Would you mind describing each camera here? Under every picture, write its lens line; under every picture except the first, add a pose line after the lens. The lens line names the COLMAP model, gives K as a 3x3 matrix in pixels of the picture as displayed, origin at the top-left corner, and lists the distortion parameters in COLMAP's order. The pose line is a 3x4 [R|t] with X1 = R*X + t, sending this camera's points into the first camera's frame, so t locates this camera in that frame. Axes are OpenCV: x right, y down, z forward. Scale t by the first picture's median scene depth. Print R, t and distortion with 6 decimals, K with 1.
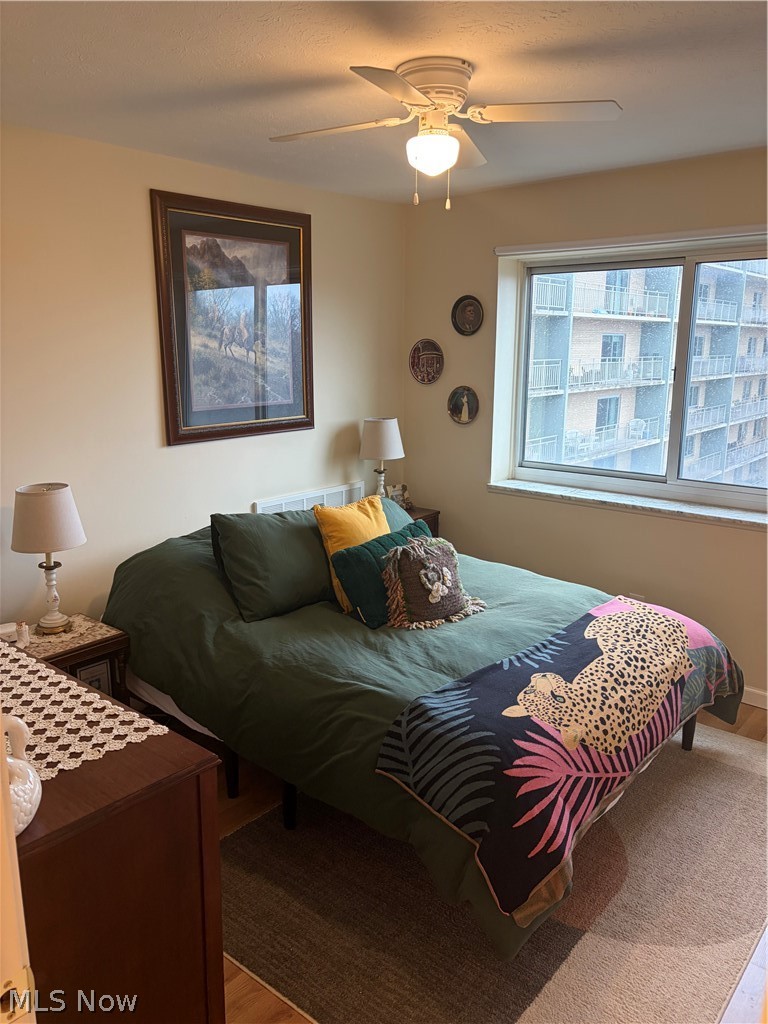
lens RADIAL K [[776.2, 0, 385.4], [0, 776.2, 512.3], [0, 0, 1]] dist [0.036376, -0.015478]
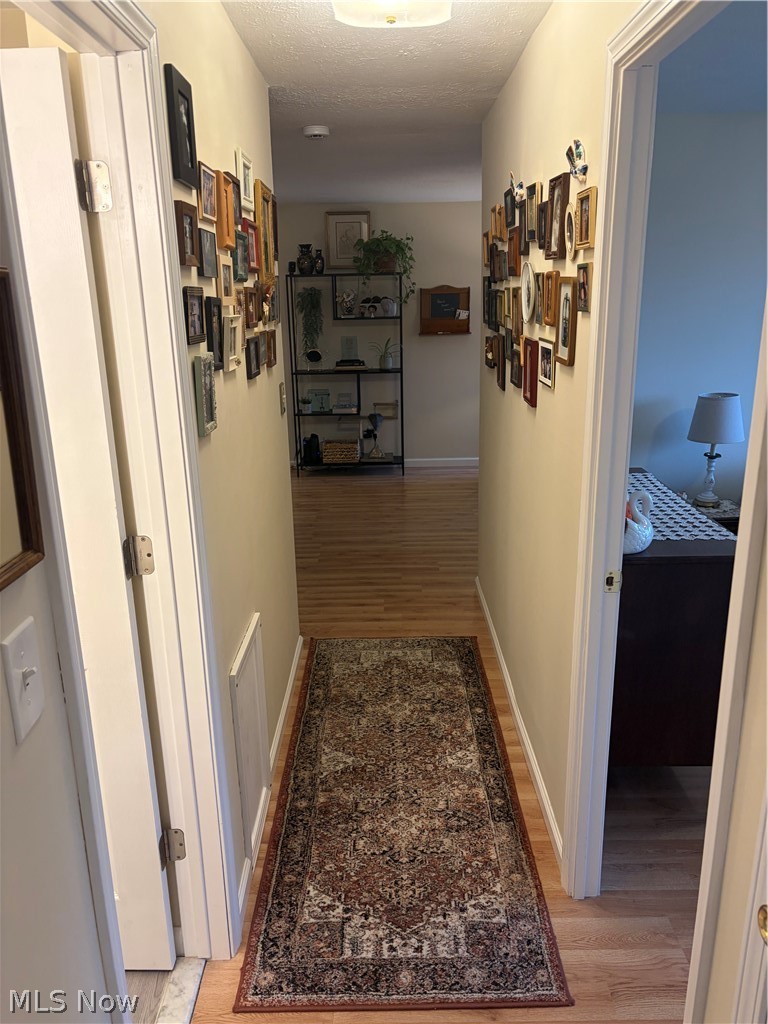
lens RADIAL K [[776.2, 0, 382.9], [0, 776.2, 518.9], [0, 0, 1]] dist [0.036376, -0.015478]
pose [[0.640637, 0.199702, -0.741420, 0.361710], [-0.142464, 0.979735, 0.140794, 0.113801], [0.754512, 0.015428, 0.656105, -0.480067]]
